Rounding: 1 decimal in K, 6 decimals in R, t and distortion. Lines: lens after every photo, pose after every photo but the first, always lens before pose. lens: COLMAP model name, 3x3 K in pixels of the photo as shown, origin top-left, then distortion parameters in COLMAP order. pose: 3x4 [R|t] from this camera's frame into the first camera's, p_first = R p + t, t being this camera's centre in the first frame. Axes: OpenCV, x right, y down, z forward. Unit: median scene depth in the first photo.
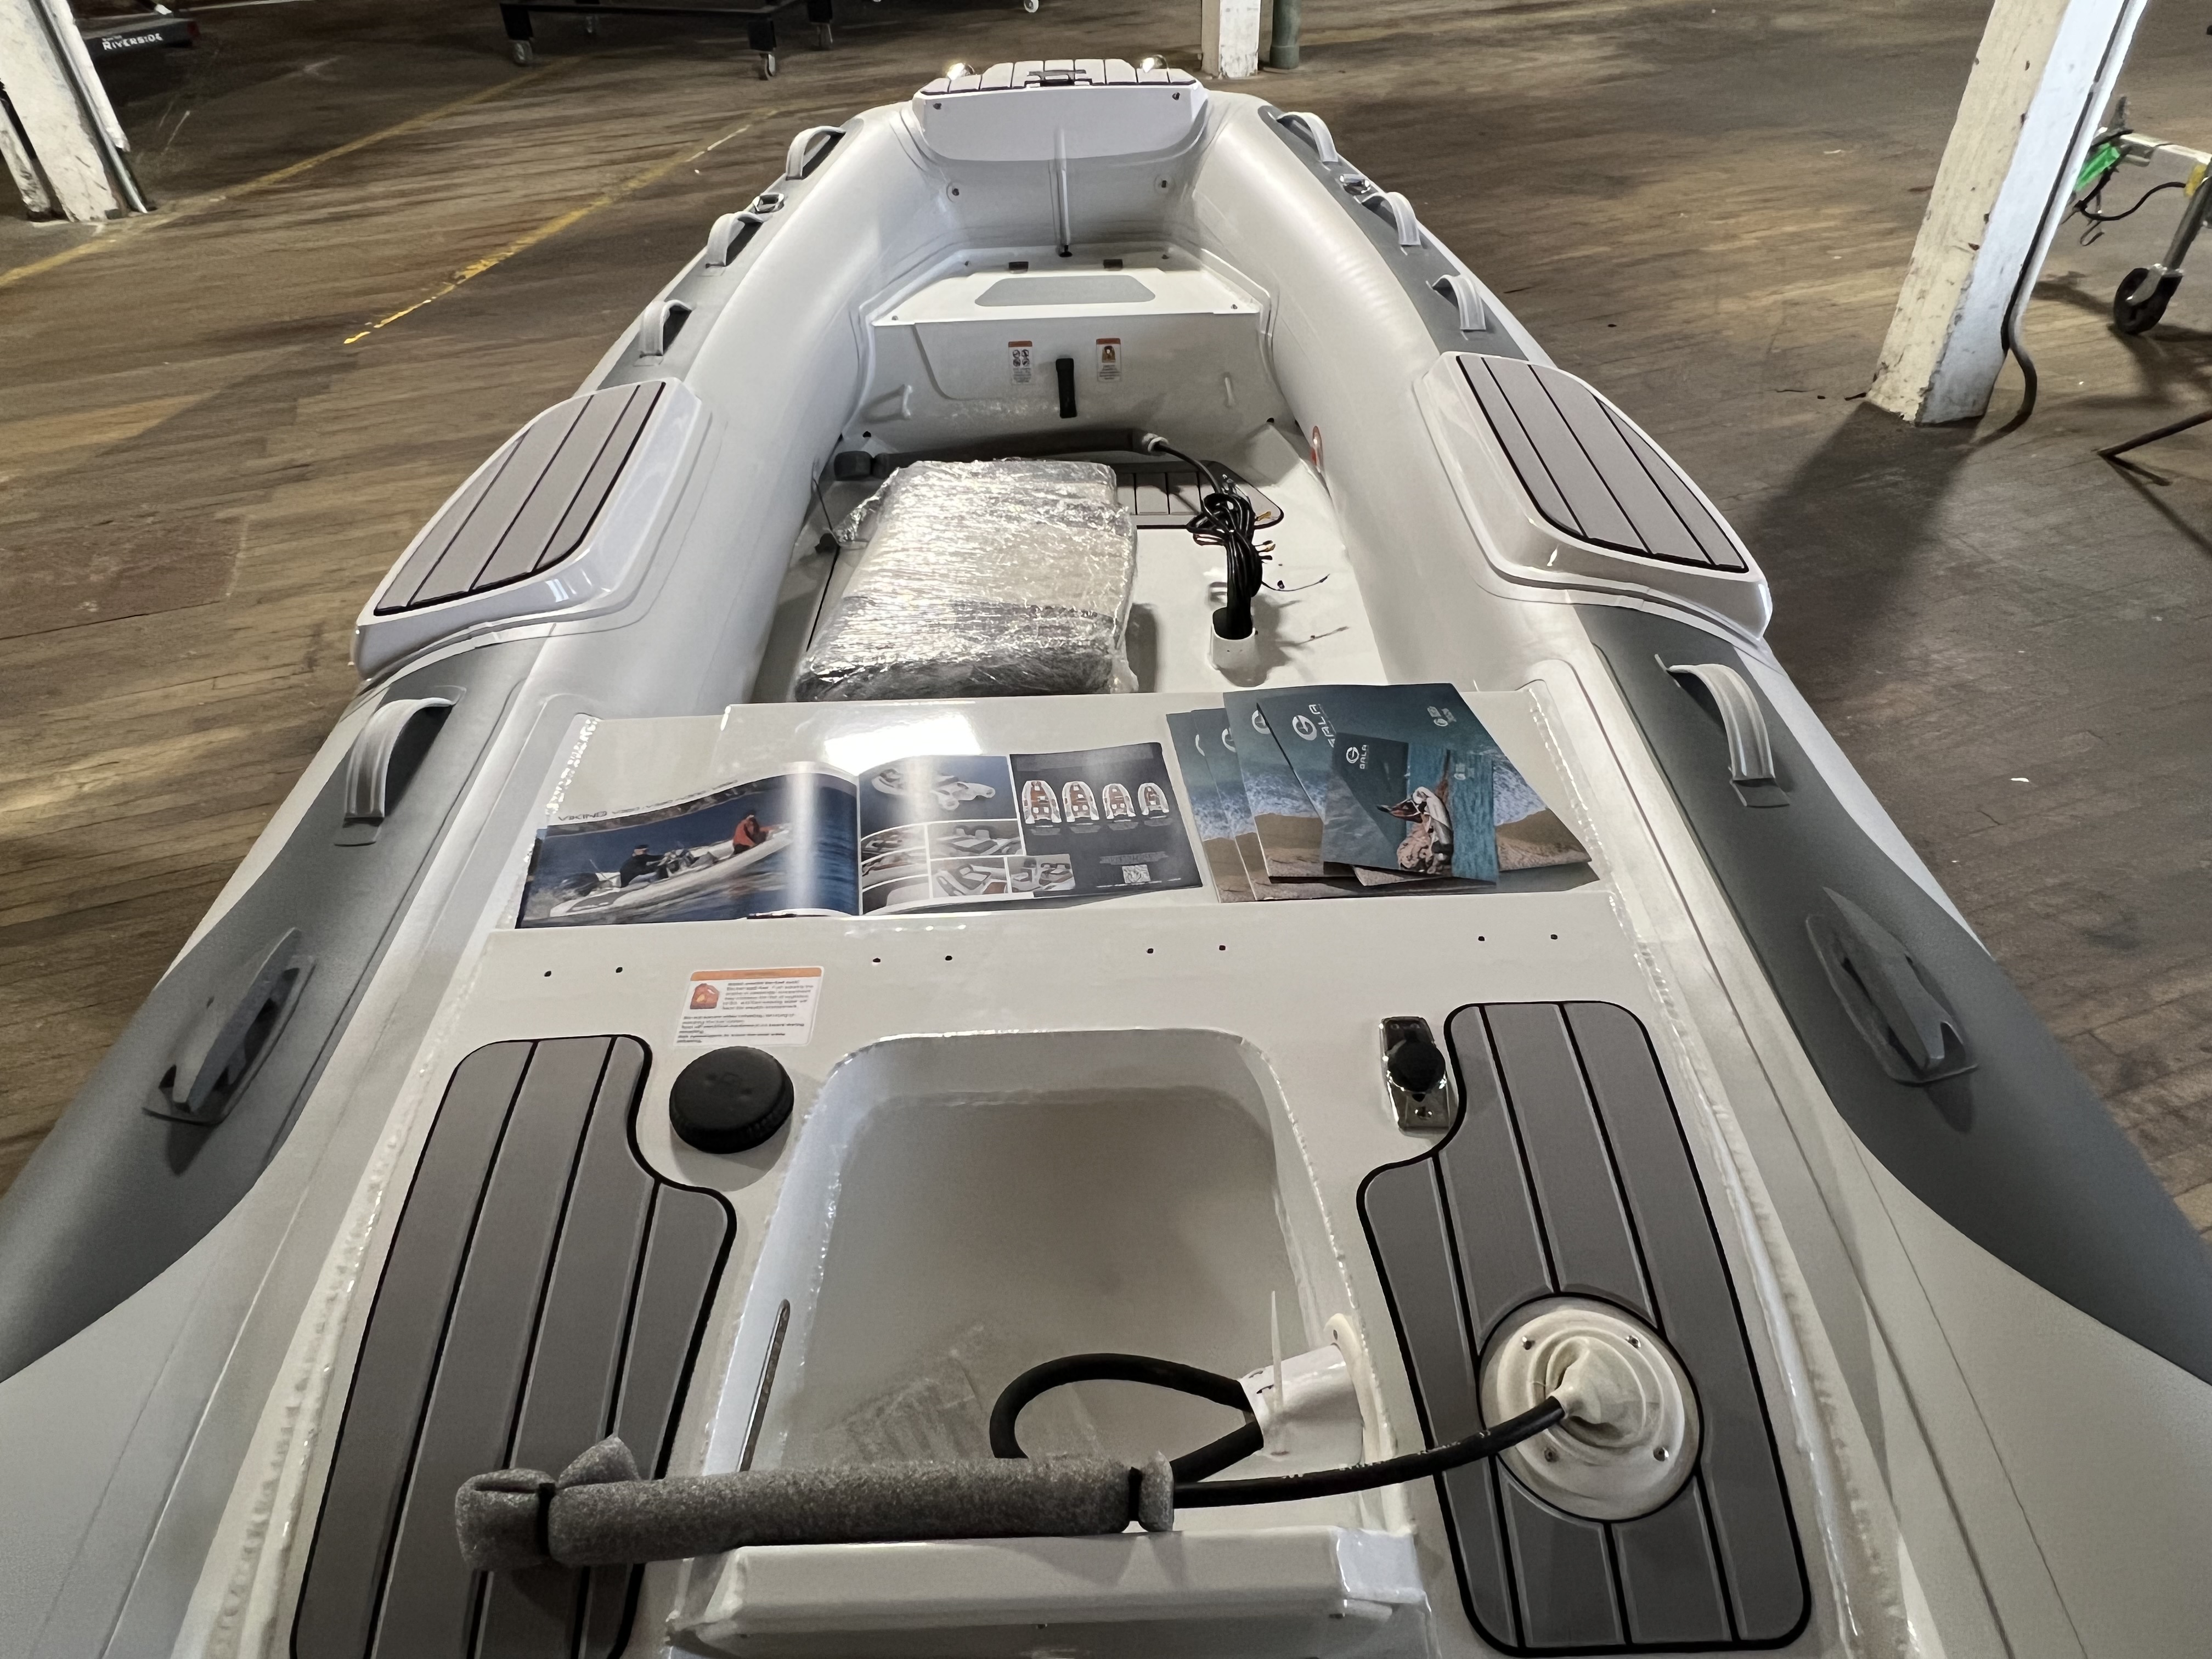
lens RADIAL K [[1465.1, 0, 1115.7], [0, 1465.1, 841.7], [0, 0, 1]] dist [-0.013155, 0.005117]
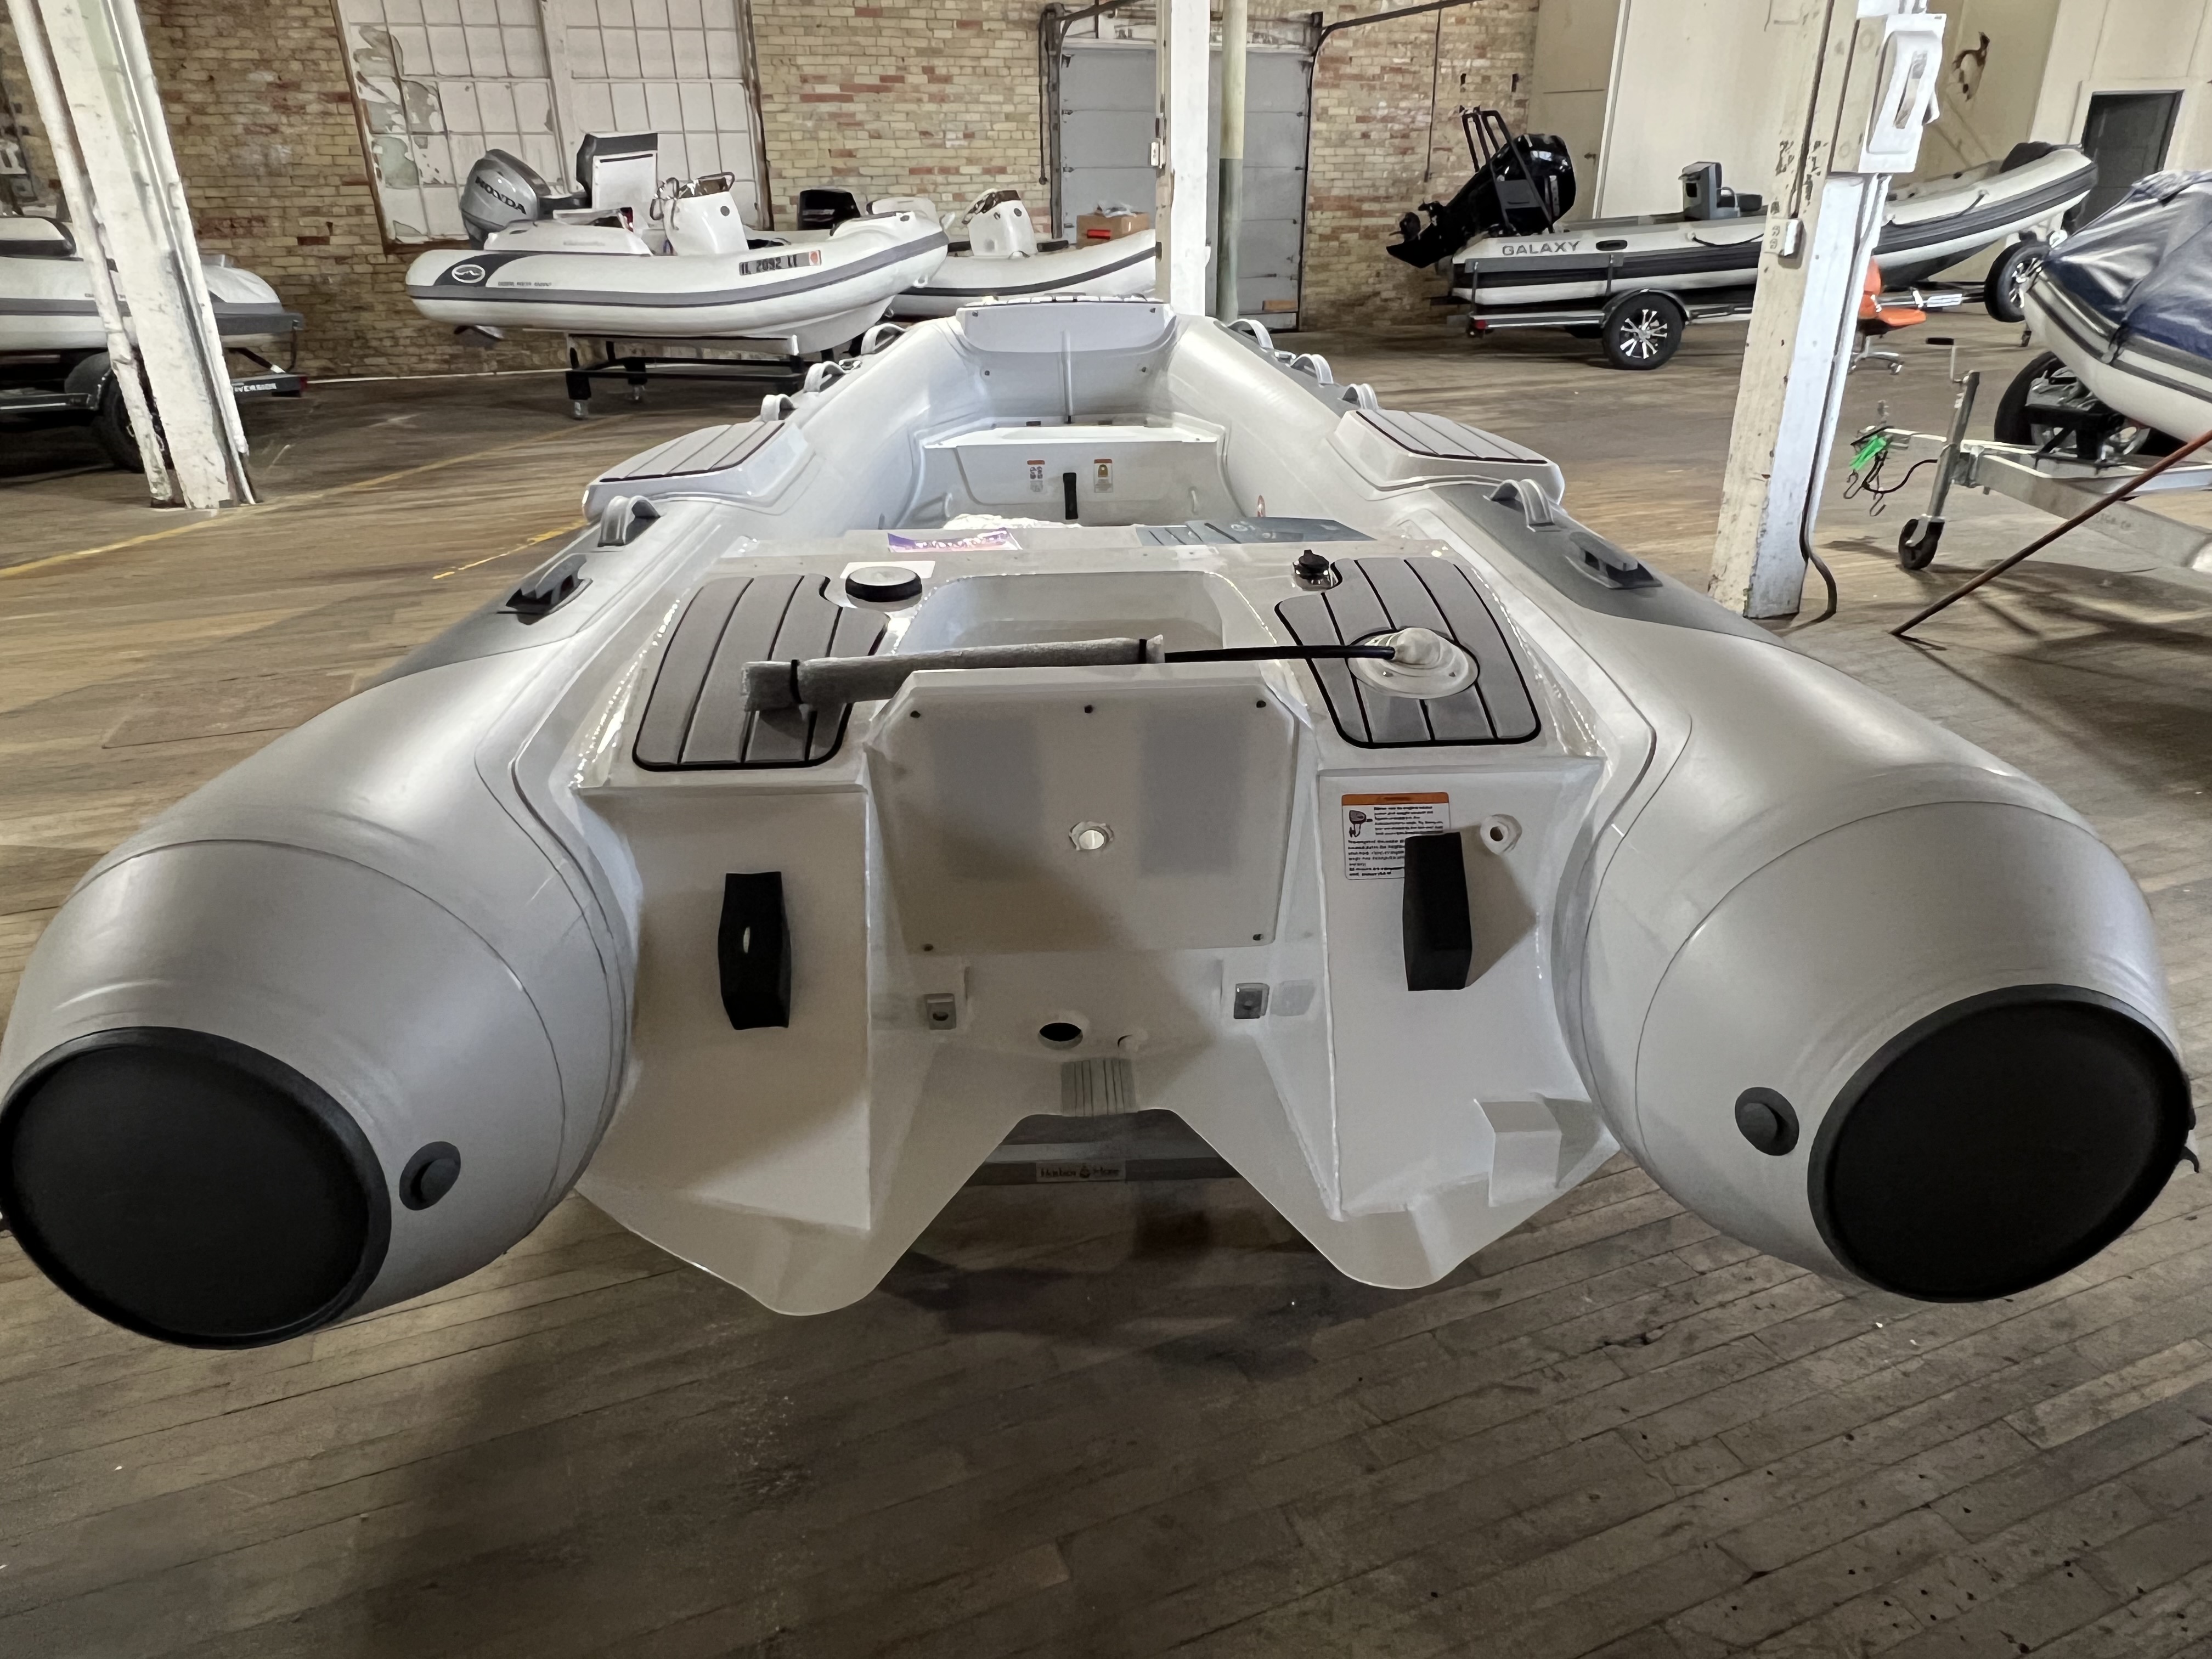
lens RADIAL K [[1465.1, 0, 1104.3], [0, 1465.1, 835.0], [0, 0, 1]] dist [-0.013155, 0.005117]
pose [[0.999533, 0.013216, 0.027557, -0.021814], [-0.005298, 0.962943, -0.269653, 0.206941], [-0.030100, 0.269381, 0.962563, -0.112696]]
